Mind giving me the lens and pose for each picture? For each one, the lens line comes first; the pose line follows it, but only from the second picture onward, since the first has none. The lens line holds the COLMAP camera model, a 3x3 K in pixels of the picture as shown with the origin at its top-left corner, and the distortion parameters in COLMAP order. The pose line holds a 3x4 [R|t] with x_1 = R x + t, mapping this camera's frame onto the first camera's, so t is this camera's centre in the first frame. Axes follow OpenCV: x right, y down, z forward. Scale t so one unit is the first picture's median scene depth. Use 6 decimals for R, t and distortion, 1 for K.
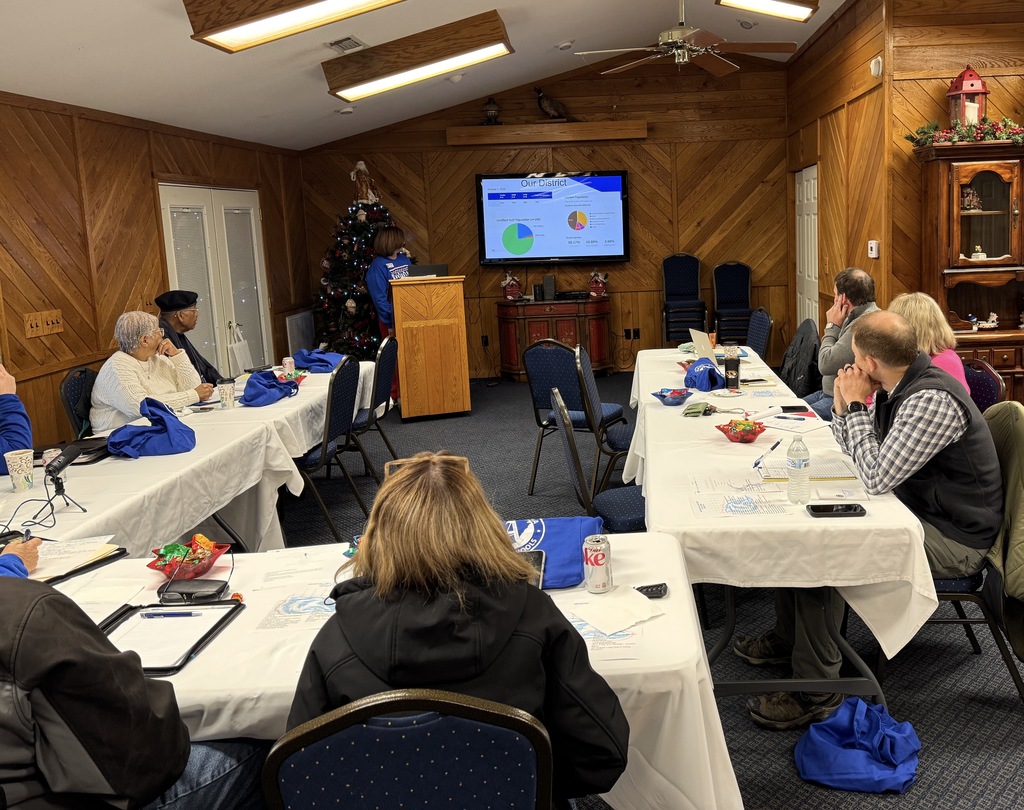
lens RADIAL K [[888.5, 0, 627.4], [0, 888.5, 346.8], [0, 0, 1]] dist [0.078035, -0.125273]
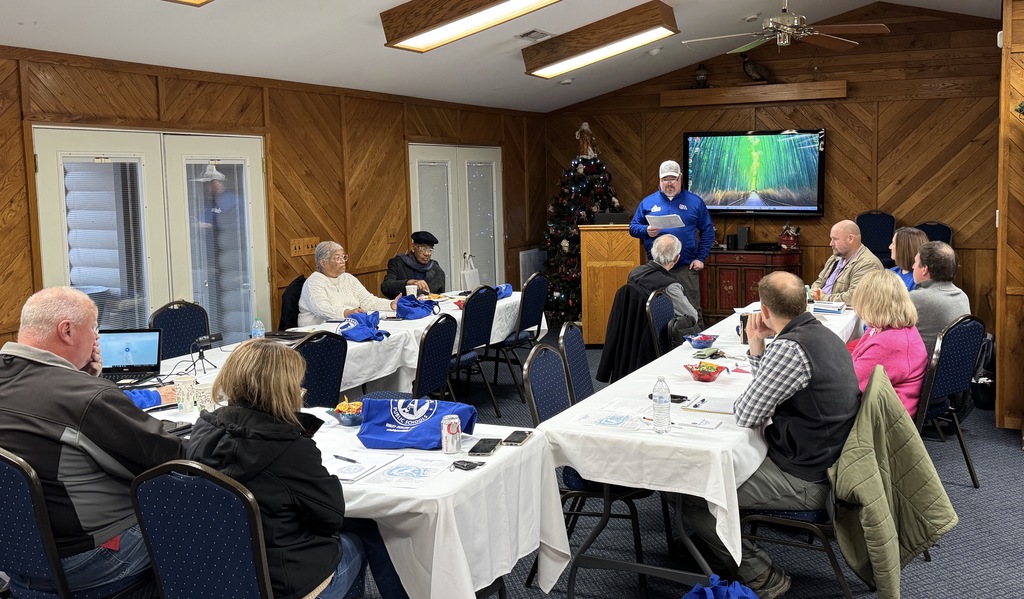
lens RADIAL K [[900.8, 0, 585.5], [0, 900.8, 246.1], [0, 0, 1]] dist [0.100486, -0.122534]
pose [[0.916178, 0.056172, -0.396816, 0.172823], [-0.075247, 0.996630, -0.032652, -0.007953], [0.393645, 0.059774, 0.917317, -0.065454]]
